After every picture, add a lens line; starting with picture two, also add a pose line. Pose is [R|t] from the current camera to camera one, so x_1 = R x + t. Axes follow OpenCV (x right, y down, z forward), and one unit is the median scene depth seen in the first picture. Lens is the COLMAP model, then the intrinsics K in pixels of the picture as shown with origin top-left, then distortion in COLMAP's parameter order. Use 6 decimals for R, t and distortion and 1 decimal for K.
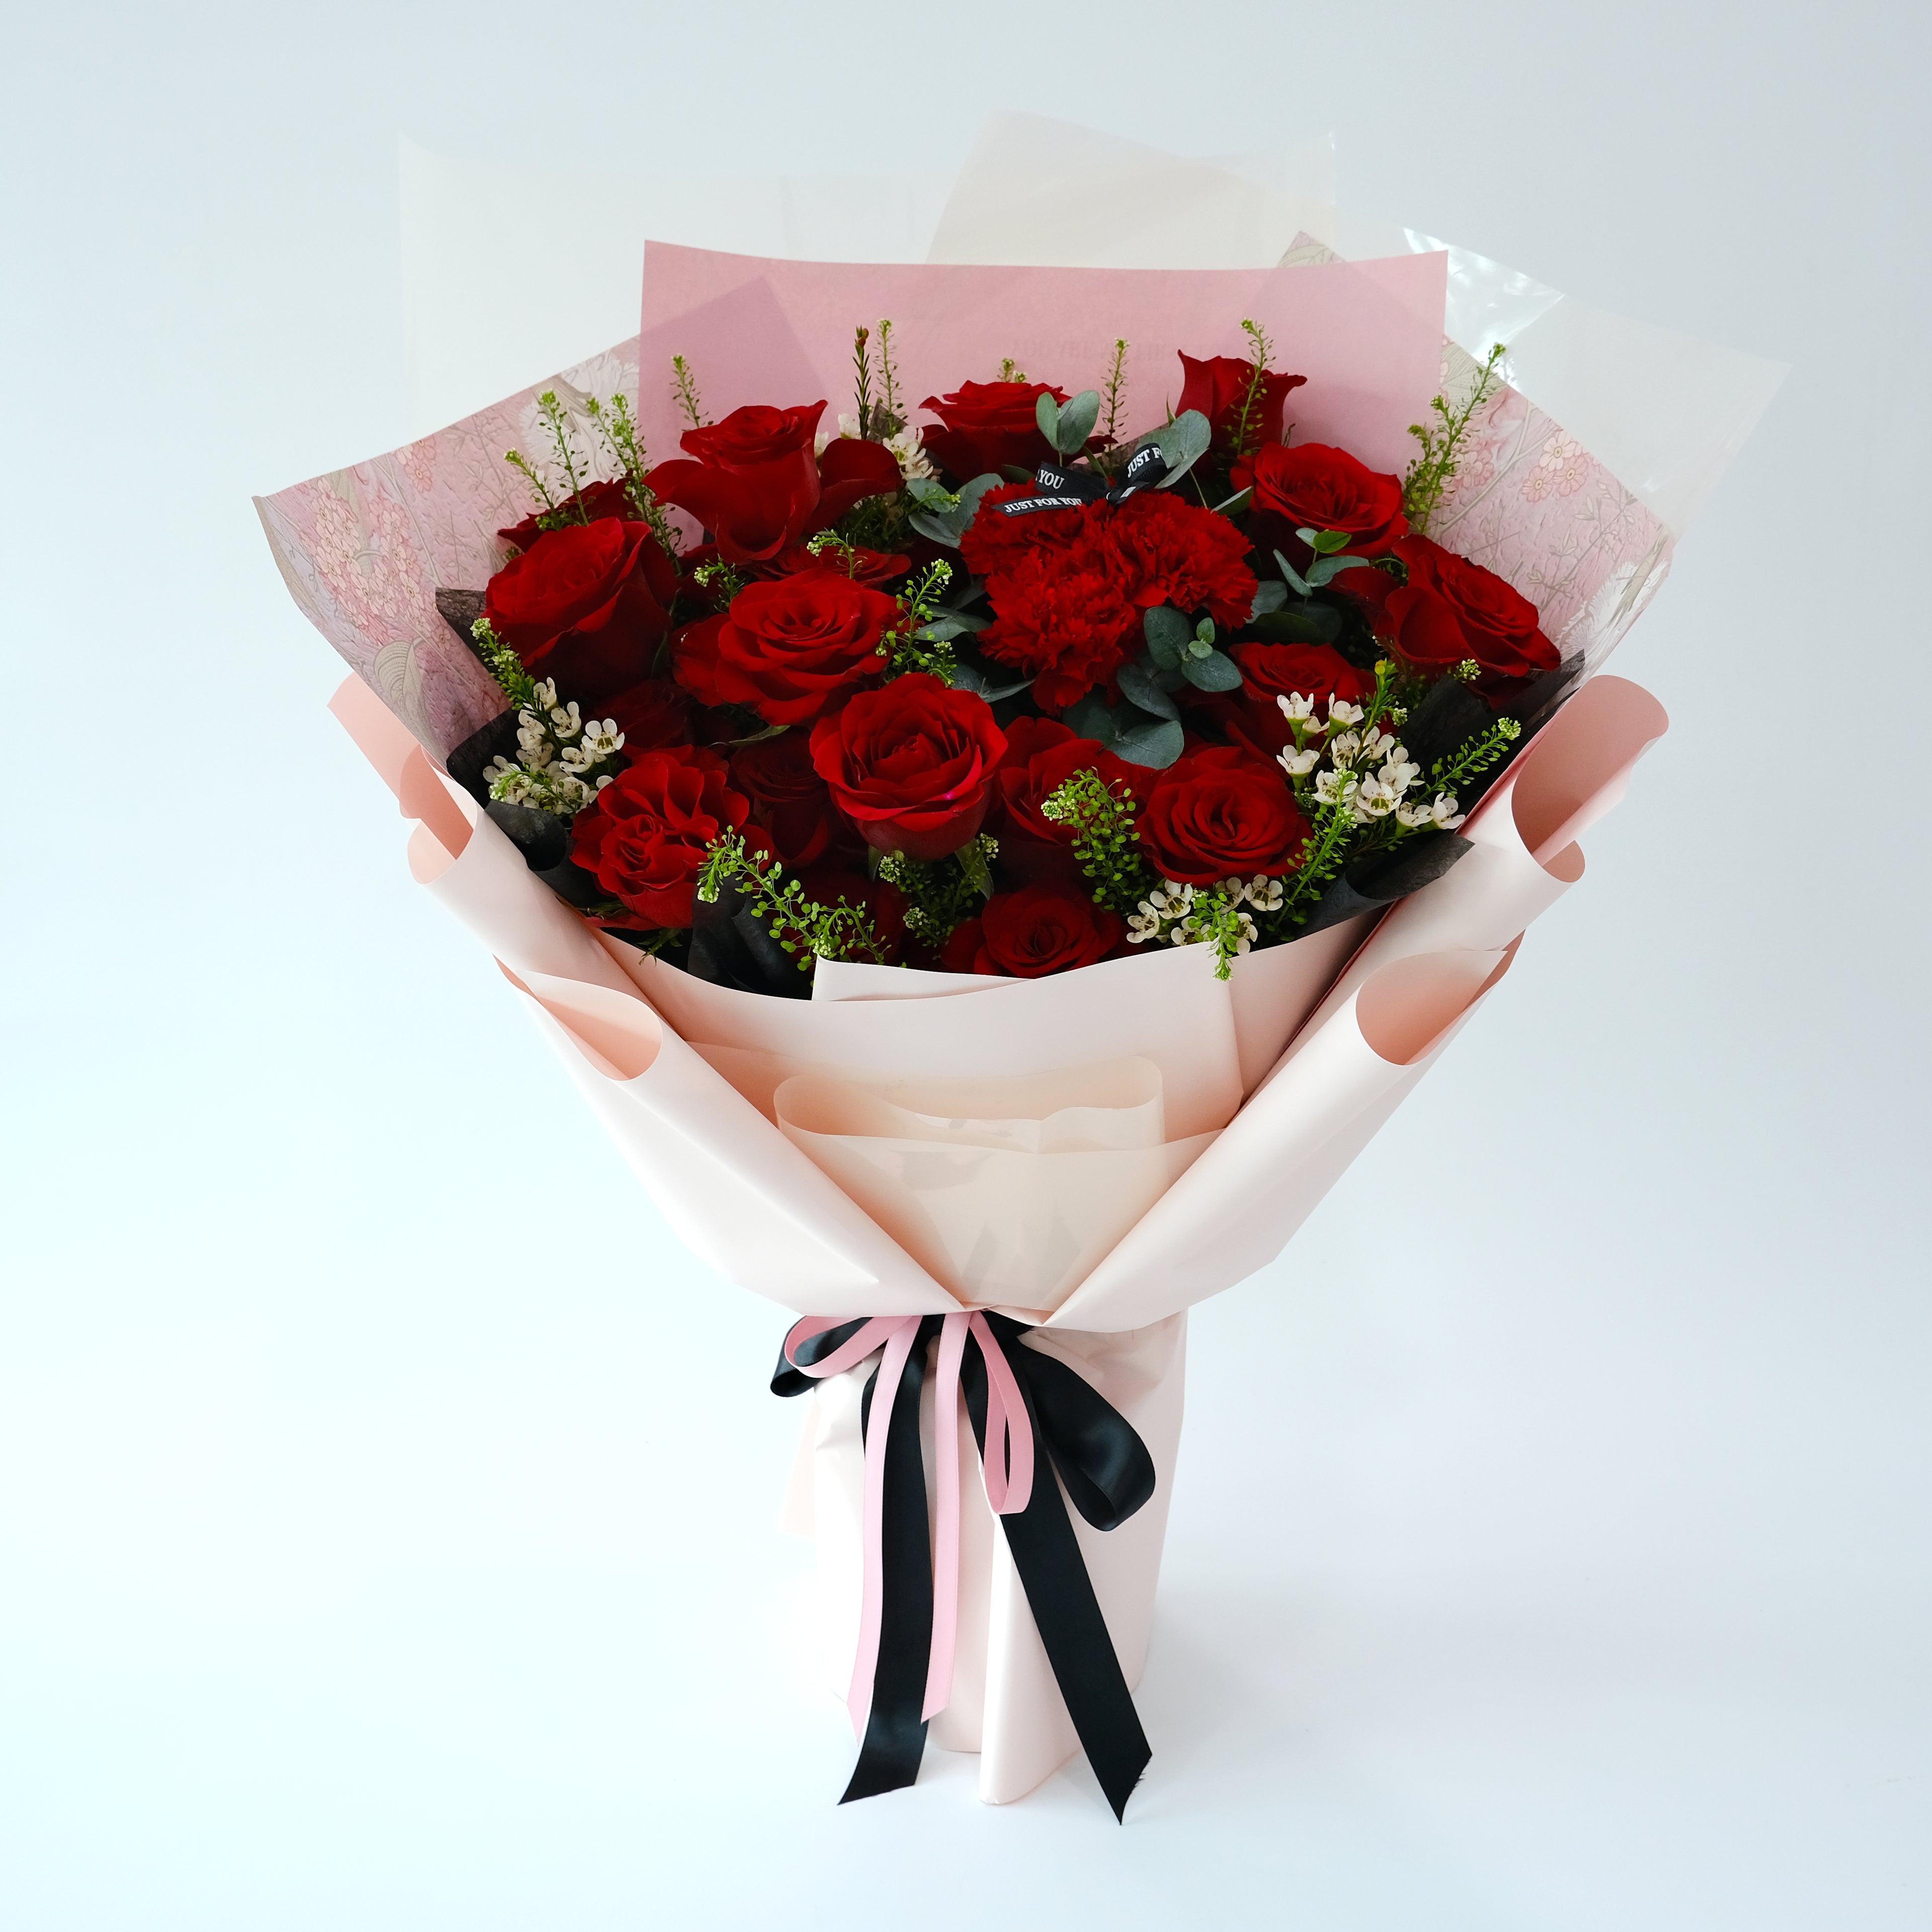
lens RADIAL K [[2355.3, 0, 966.0], [0, 2355.3, 966.0], [0, 0, 1]] dist [-0.003882, 0.016186]
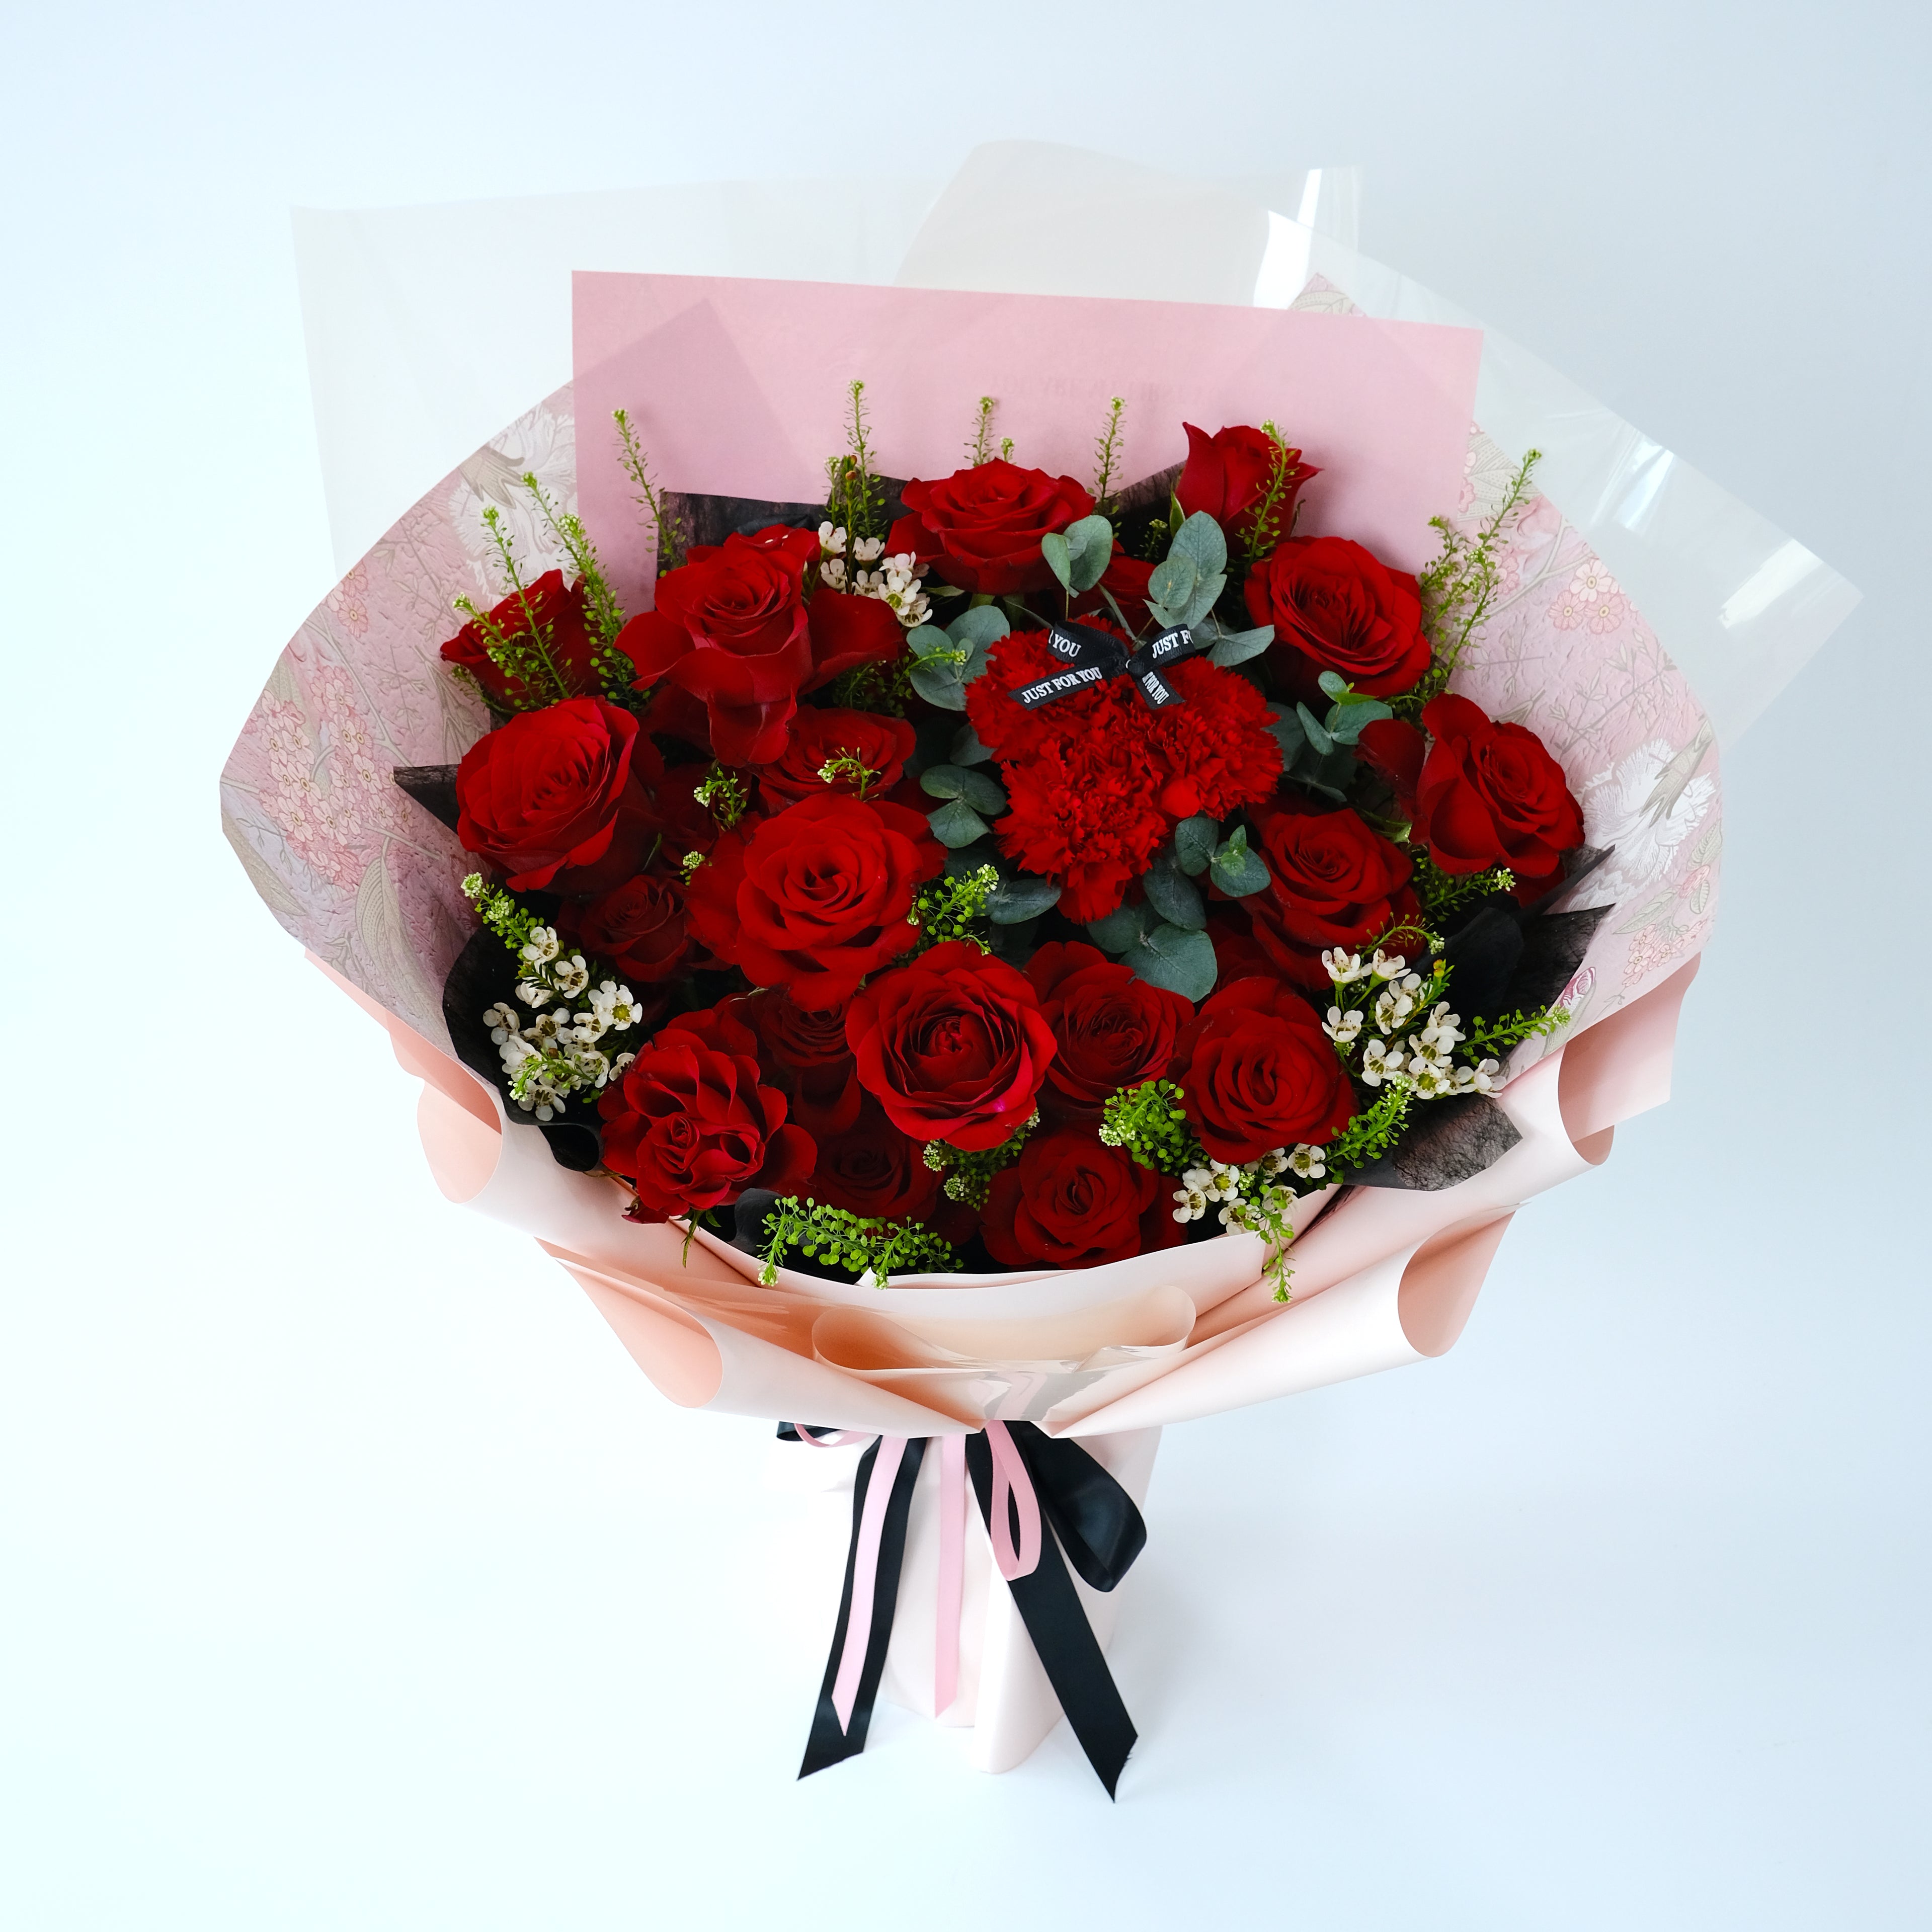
lens RADIAL K [[2307.0, 0, 1027.6], [0, 2307.0, 1102.9], [0, 0, 1]] dist [-0.000971, 0.009987]
pose [[0.992478, -0.047031, 0.113026, -0.092411], [0.005421, 0.939238, 0.343223, -0.358123], [-0.122301, -0.340028, 0.932429, 0.097123]]
